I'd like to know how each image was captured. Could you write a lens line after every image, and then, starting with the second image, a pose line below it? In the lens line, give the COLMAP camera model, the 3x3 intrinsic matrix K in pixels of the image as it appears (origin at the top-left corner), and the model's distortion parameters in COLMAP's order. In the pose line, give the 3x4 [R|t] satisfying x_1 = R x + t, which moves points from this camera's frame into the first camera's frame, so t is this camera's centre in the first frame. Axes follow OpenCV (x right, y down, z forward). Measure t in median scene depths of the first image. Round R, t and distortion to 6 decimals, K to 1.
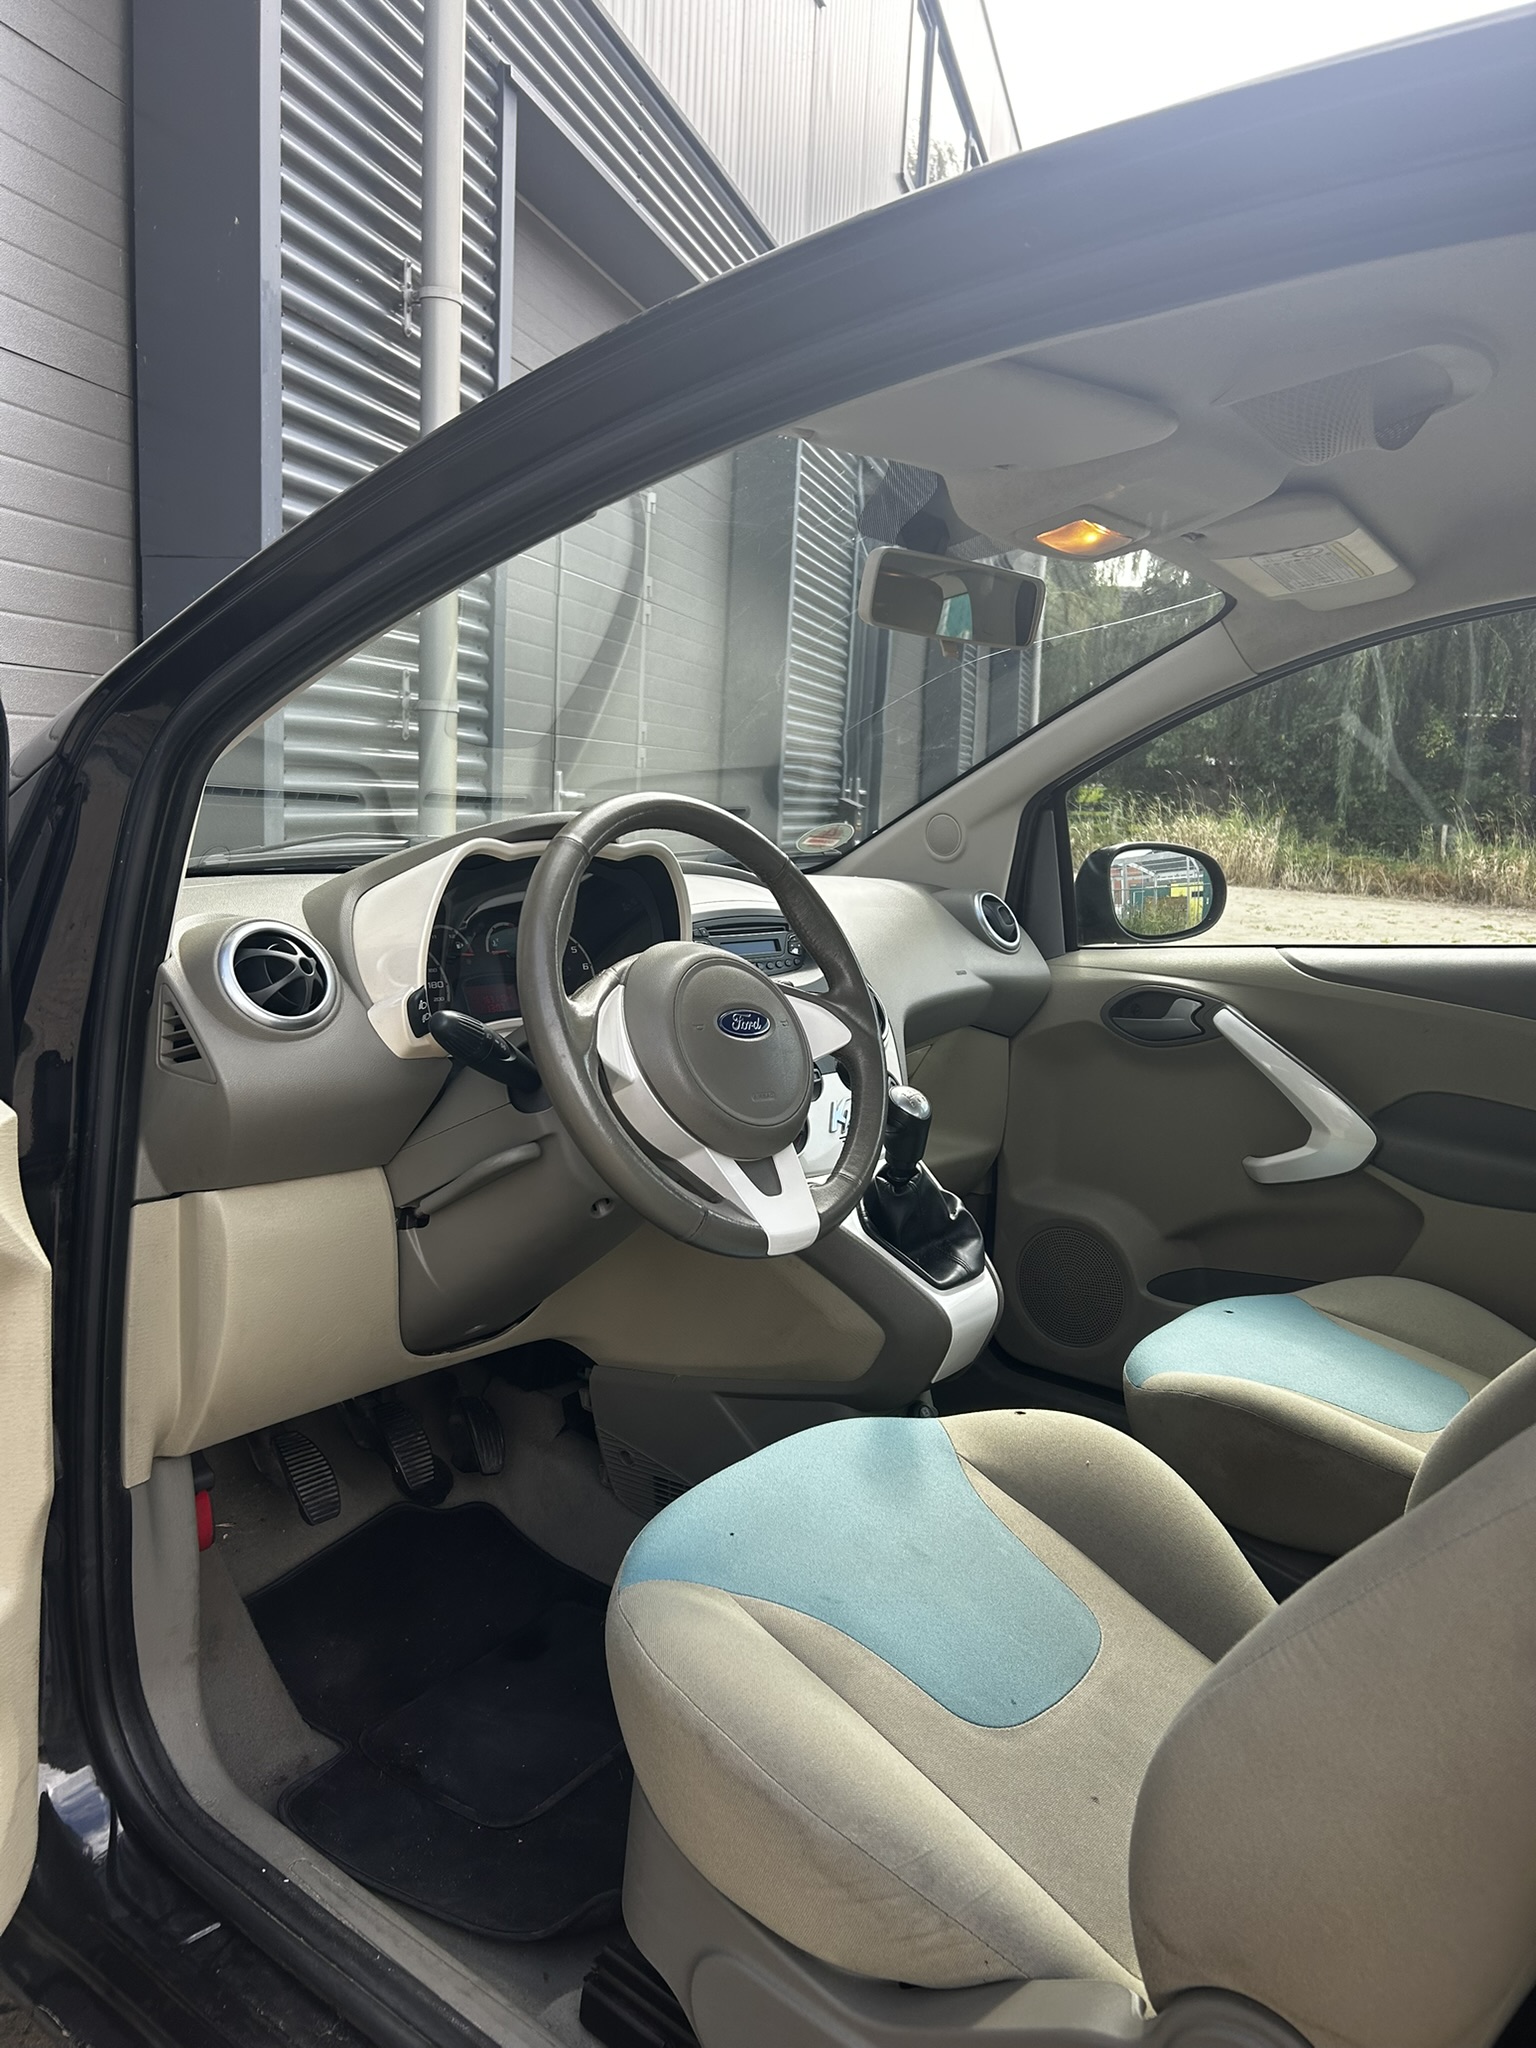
lens RADIAL K [[1542.8, 0, 764.1], [0, 1542.8, 1029.6], [0, 0, 1]] dist [0.036910, -0.041780]
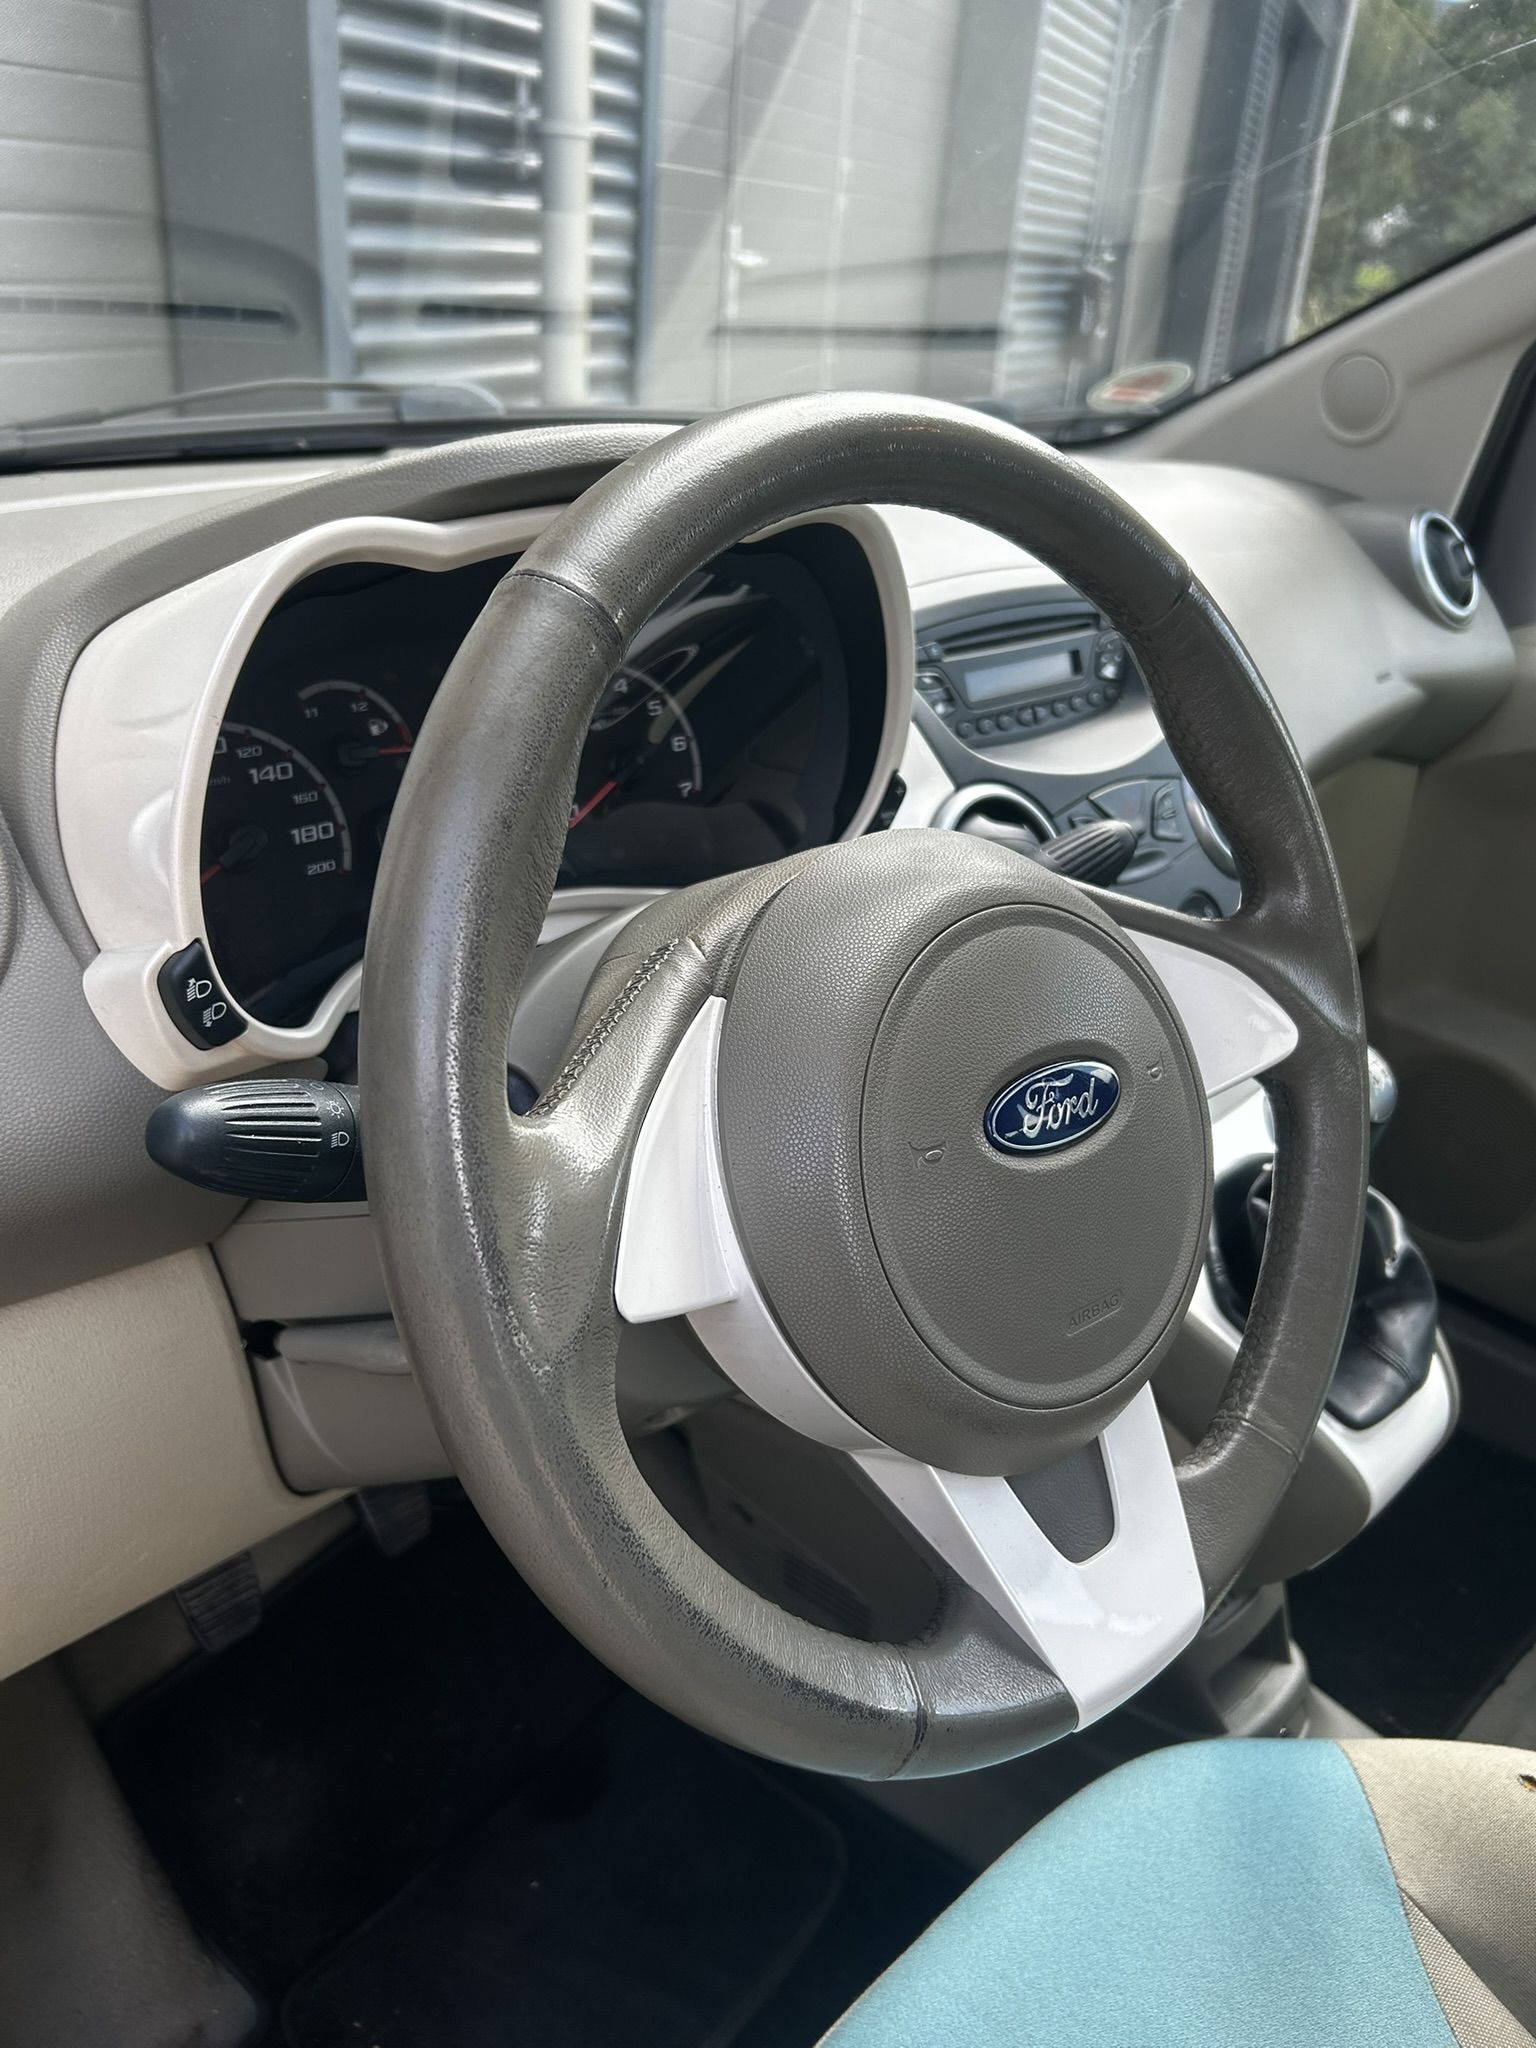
lens RADIAL K [[1542.8, 0, 773.8], [0, 1542.8, 1023.9], [0, 0, 1]] dist [0.036910, -0.041780]
pose [[0.992792, 0.073347, -0.094781, -0.032935], [-0.040838, 0.950563, 0.307834, -0.094826], [0.112674, -0.301744, 0.946707, 0.479602]]
